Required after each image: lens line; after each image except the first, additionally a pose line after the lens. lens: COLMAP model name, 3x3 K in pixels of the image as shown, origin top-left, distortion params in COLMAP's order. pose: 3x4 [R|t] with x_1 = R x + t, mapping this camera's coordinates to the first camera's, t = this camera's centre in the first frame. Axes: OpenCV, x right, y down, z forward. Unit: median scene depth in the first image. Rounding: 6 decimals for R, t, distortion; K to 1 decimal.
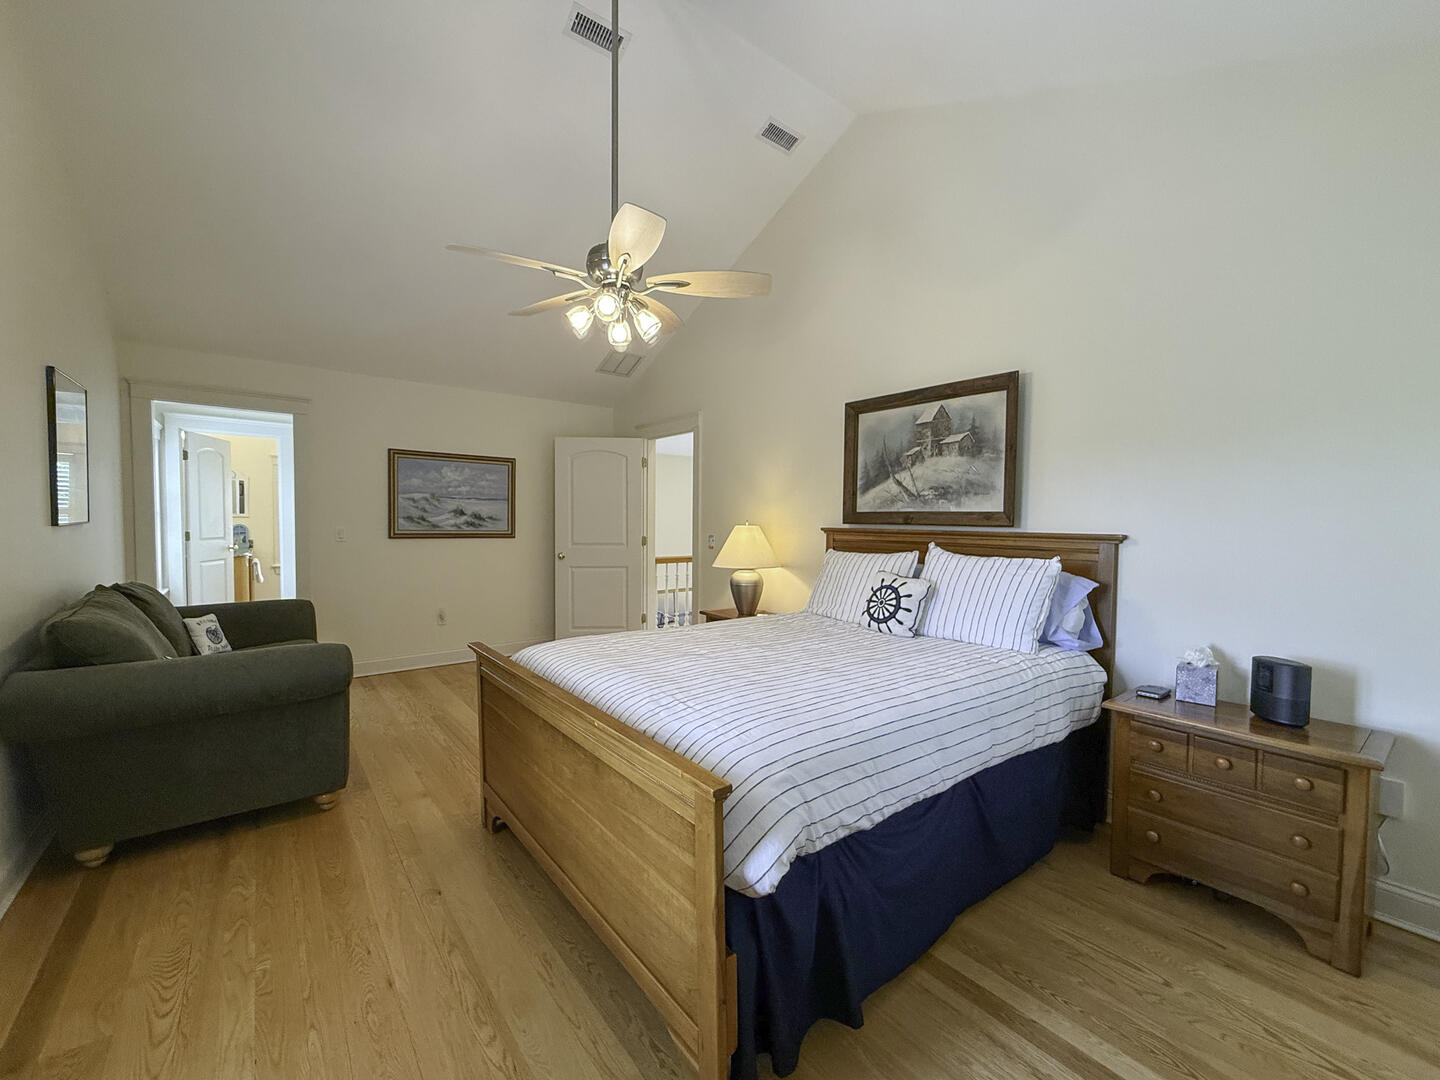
lens RADIAL K [[582.1, 0, 716.4], [0, 582.1, 539.7], [0, 0, 1]] dist [0.001769, -0.000160]
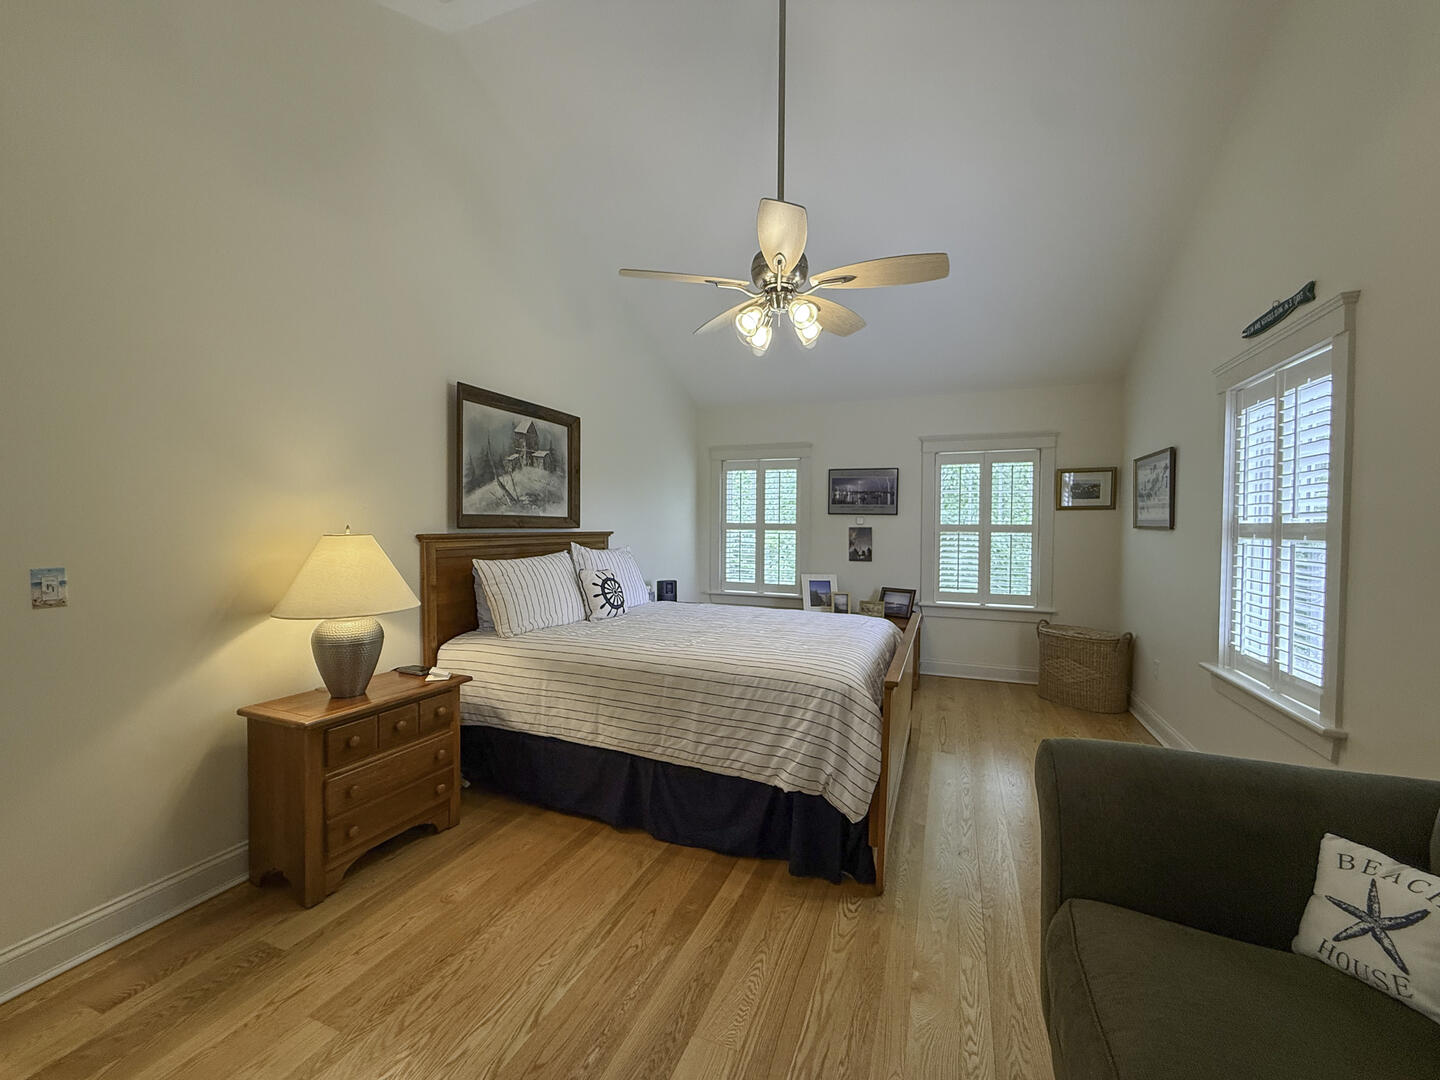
lens RADIAL K [[582.1, 0, 716.4], [0, 582.1, 539.7], [0, 0, 1]] dist [0.001769, -0.000160]
pose [[-0.496807, -0.034182, 0.867188, -0.761252], [0.023002, 0.998354, 0.052530, -0.052405], [-0.867556, 0.046045, -0.495203, 1.232262]]
